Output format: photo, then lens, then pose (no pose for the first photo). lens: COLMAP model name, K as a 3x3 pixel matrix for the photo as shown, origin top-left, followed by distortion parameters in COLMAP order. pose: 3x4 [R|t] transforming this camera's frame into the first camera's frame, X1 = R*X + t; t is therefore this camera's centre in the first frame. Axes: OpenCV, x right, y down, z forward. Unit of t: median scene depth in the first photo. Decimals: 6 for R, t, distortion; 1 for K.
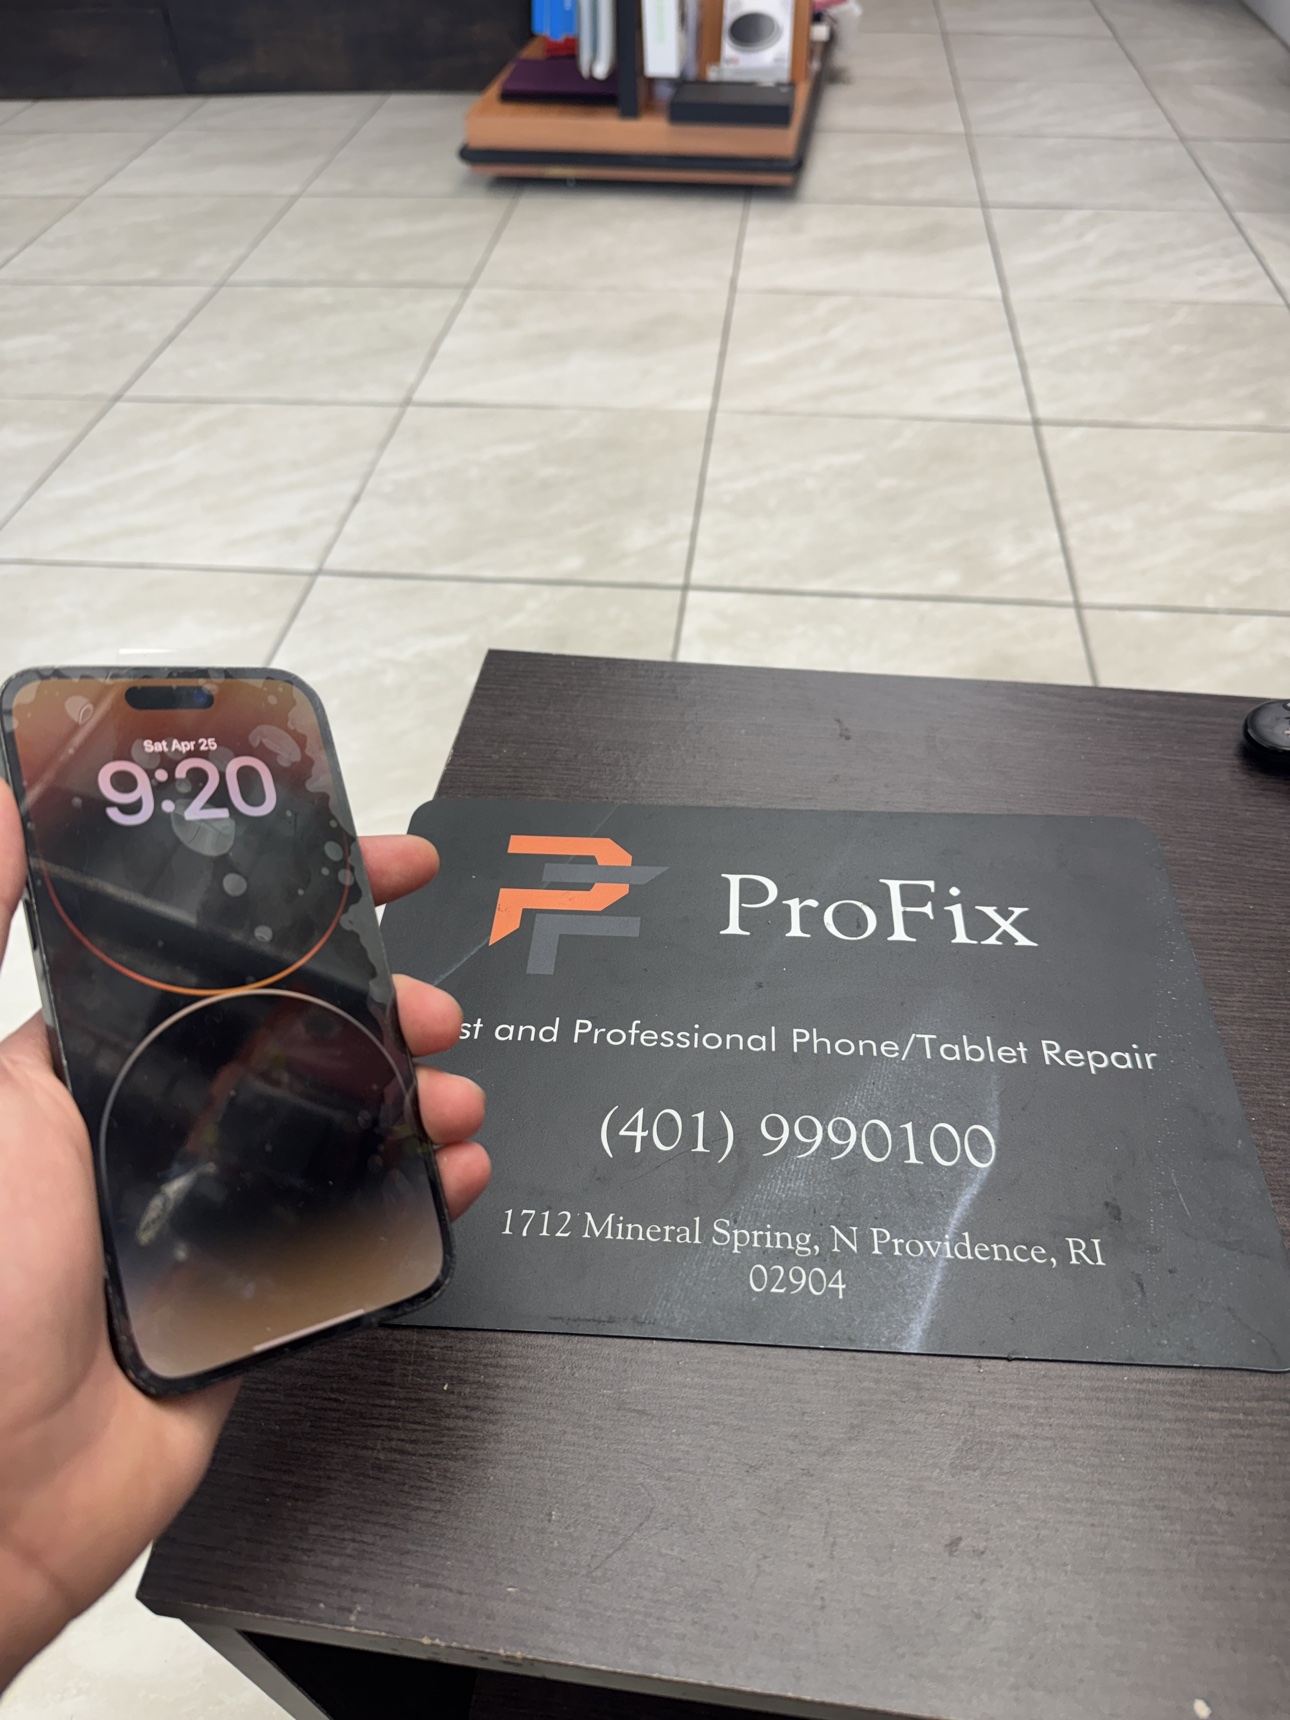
lens RADIAL K [[1241.5, 0, 647.6], [0, 1241.5, 827.2], [0, 0, 1]] dist [0.006644, -0.044236]
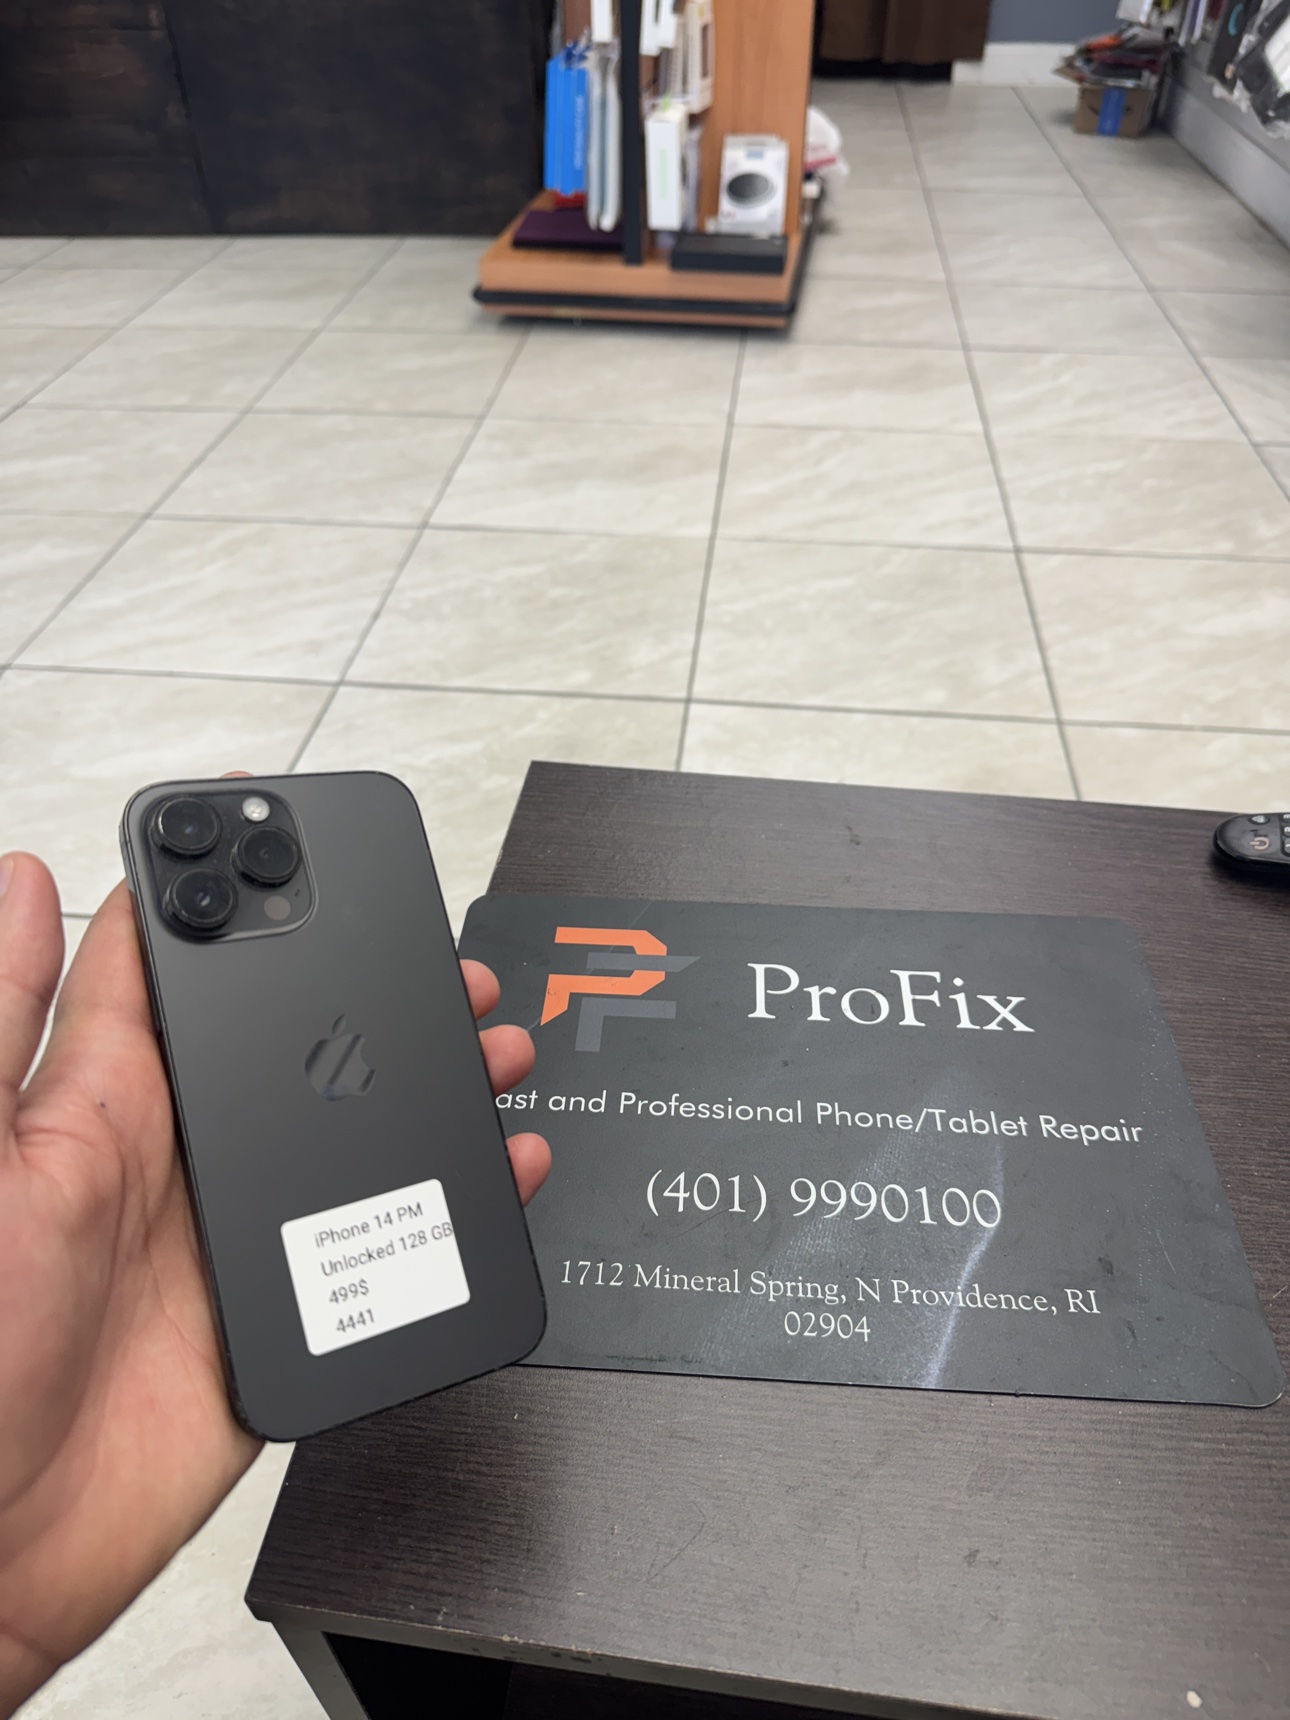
lens RADIAL K [[1241.5, 0, 635.7], [0, 1241.5, 827.2], [0, 0, 1]] dist [0.006644, -0.044236]
pose [[0.999946, 0.009865, 0.003397, -0.042023], [-0.009545, 0.996419, -0.084008, 0.008687], [-0.004214, 0.083971, 0.996459, -0.107859]]
